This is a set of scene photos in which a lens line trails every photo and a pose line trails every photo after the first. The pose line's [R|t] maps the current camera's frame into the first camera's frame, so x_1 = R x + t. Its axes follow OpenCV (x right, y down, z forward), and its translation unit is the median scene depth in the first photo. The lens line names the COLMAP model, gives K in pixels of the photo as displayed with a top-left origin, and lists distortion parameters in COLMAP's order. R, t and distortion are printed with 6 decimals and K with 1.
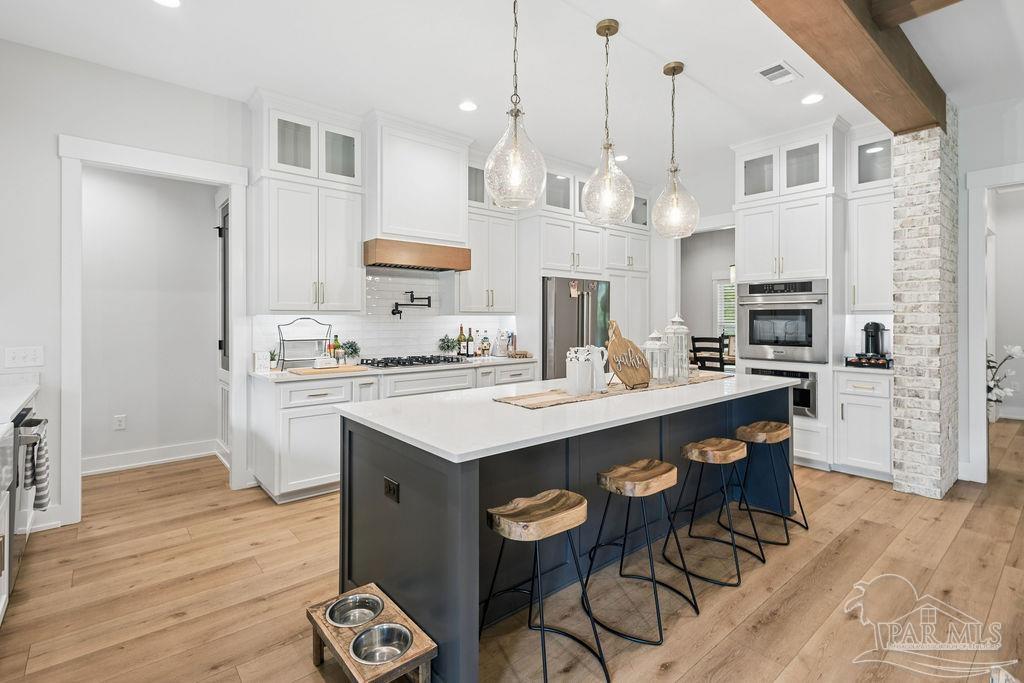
lens RADIAL K [[487.6, 0, 520.3], [0, 487.6, 309.9], [0, 0, 1]] dist [0.012587, -0.000865]
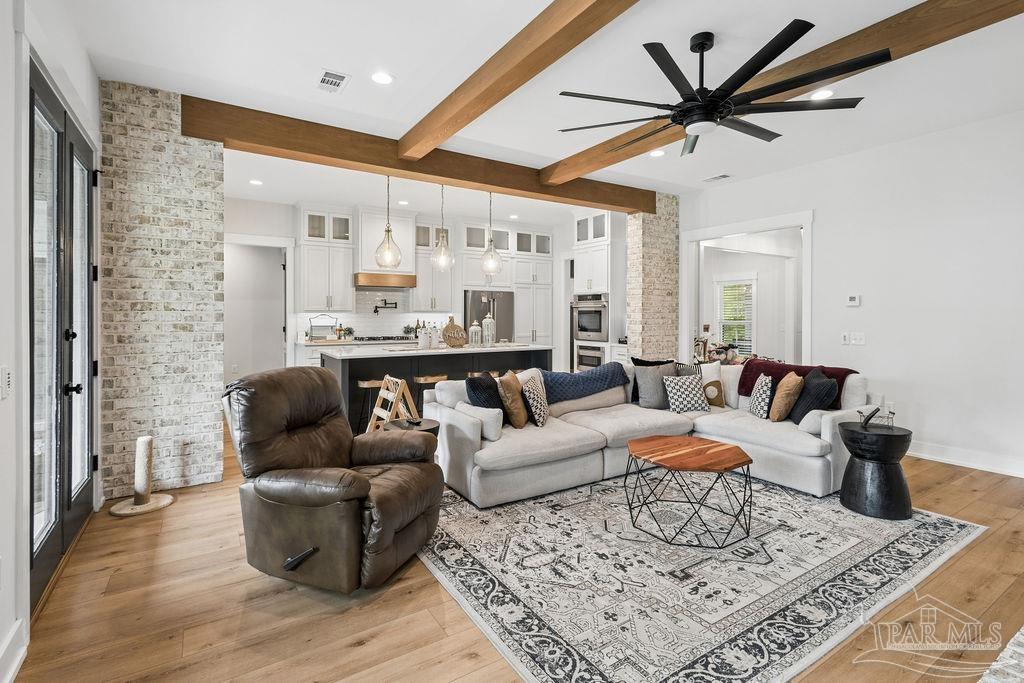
lens RADIAL K [[487.6, 0, 523.3], [0, 487.6, 307.2], [0, 0, 1]] dist [0.012587, -0.000865]
pose [[0.991530, 0.001565, -0.129866, 0.563200], [-0.001287, 0.999997, 0.002230, -0.016836], [0.129869, -0.002044, 0.991529, -0.767926]]
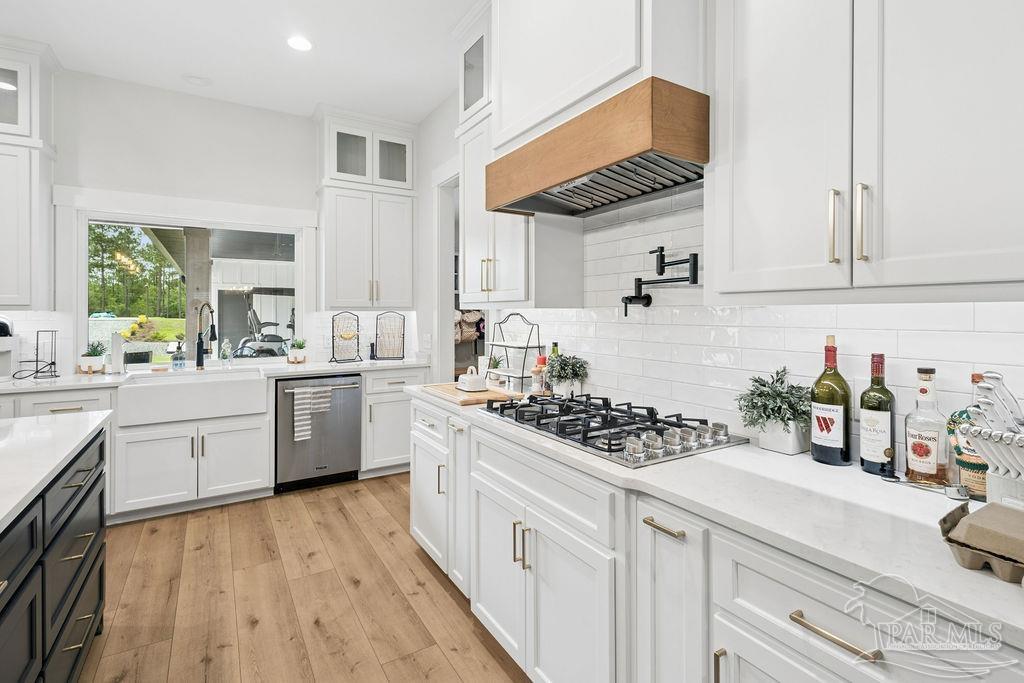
lens RADIAL K [[487.6, 0, 511.9], [0, 487.6, 312.3], [0, 0, 1]] dist [0.012587, -0.000865]
pose [[-0.166688, 0.000747, -0.986009, 0.220556], [0.017758, 0.999840, -0.002244, 0.015708], [0.985850, -0.017884, -0.166674, 1.062117]]
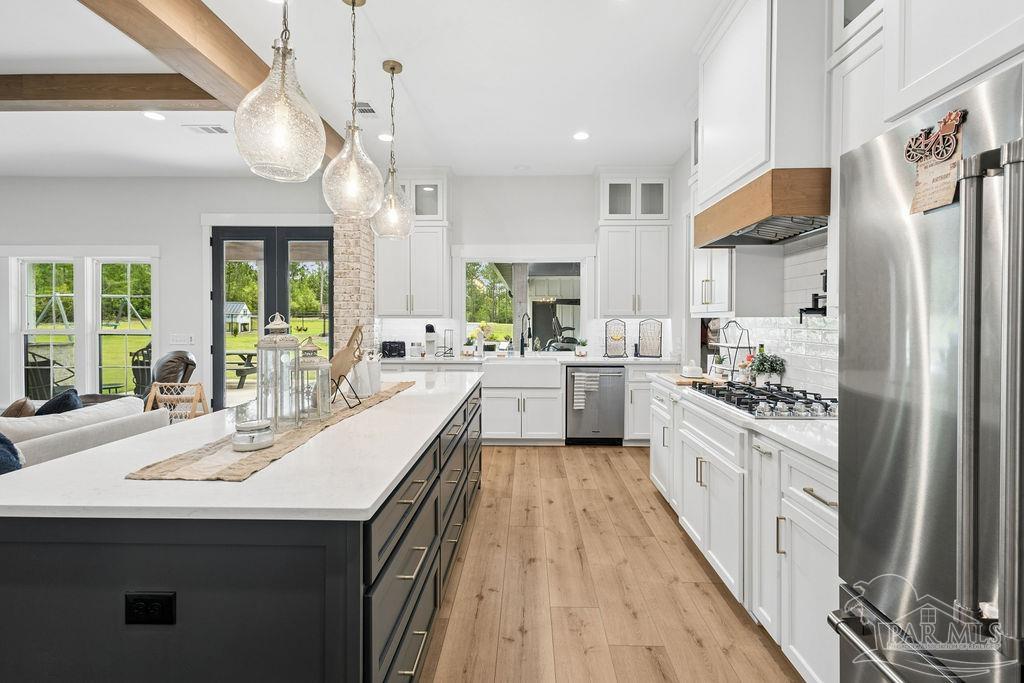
lens RADIAL K [[487.6, 0, 514.7], [0, 487.6, 323.9], [0, 0, 1]] dist [0.012587, -0.000865]
pose [[-0.677478, 0.007773, -0.735502, 0.437041], [0.012371, 0.999923, -0.000828, 0.016981], [0.735439, -0.009660, -0.677522, 1.247579]]
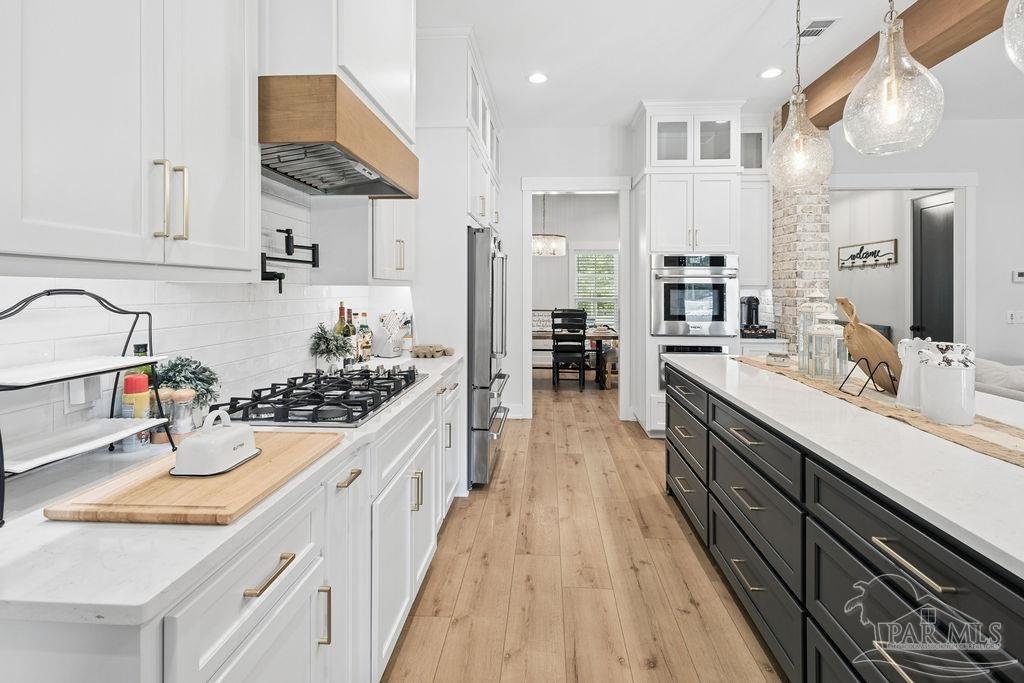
lens RADIAL K [[487.6, 0, 517.4], [0, 487.6, 289.9], [0, 0, 1]] dist [0.012587, -0.000865]
pose [[0.701882, 0.004753, 0.712277, -0.439698], [-0.016206, 0.999825, 0.009297, 0.009665], [-0.712109, -0.018068, 0.701837, 0.611278]]
